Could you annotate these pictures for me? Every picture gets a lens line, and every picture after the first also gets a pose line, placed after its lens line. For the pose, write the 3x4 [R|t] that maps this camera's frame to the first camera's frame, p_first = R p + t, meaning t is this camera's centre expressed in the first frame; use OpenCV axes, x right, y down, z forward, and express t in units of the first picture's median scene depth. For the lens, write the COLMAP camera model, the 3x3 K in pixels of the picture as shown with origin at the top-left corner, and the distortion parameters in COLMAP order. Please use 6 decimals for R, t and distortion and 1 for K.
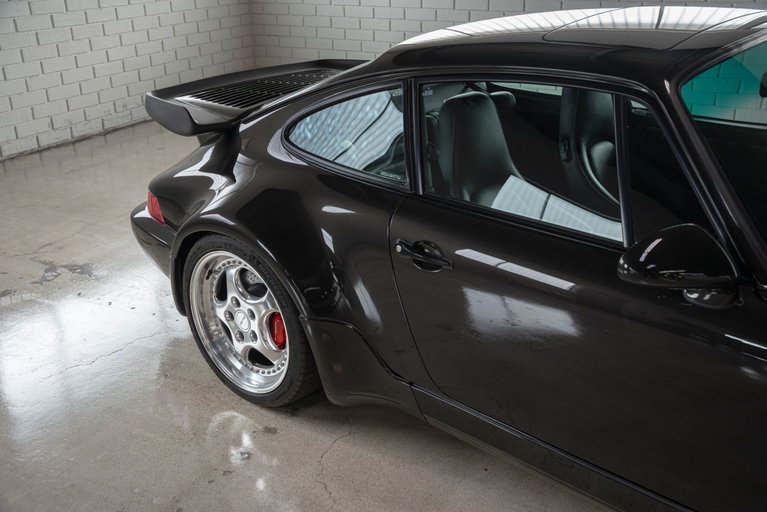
lens RADIAL K [[789.2, 0, 379.7], [0, 789.2, 258.1], [0, 0, 1]] dist [0.062183, 0.000000]
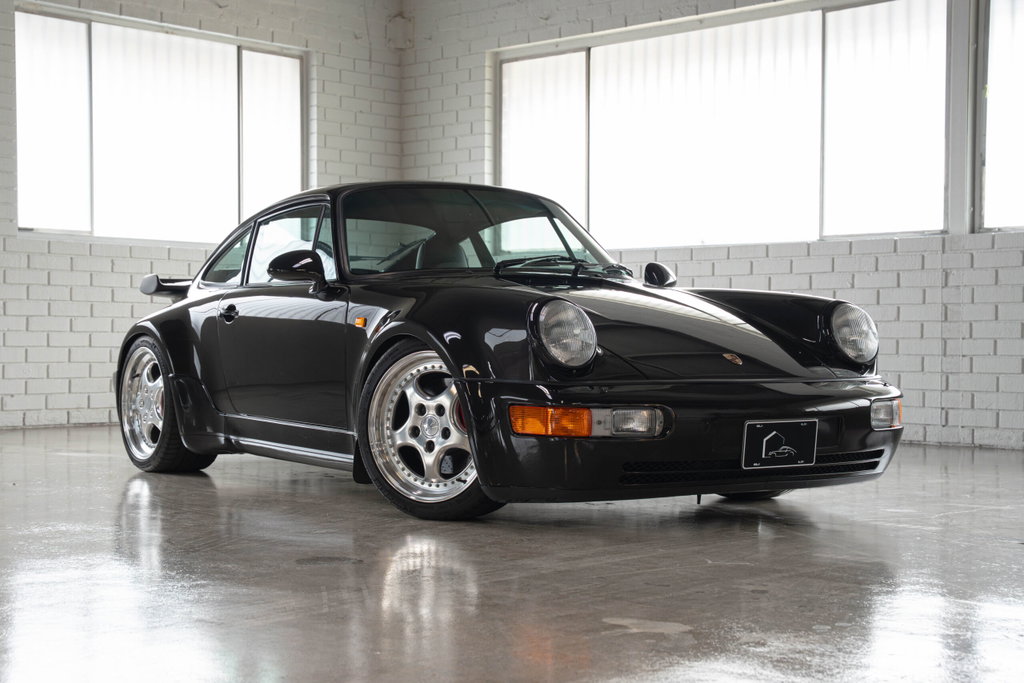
lens RADIAL K [[1663.3, 0, 511.9], [0, 1663.3, 358.0], [0, 0, 1]] dist [0.128217, 0.000000]
pose [[0.963511, 0.031350, -0.265825, 1.053006], [-0.129188, 0.924254, -0.359256, 0.850098], [0.234427, 0.380488, 0.894580, -1.272752]]
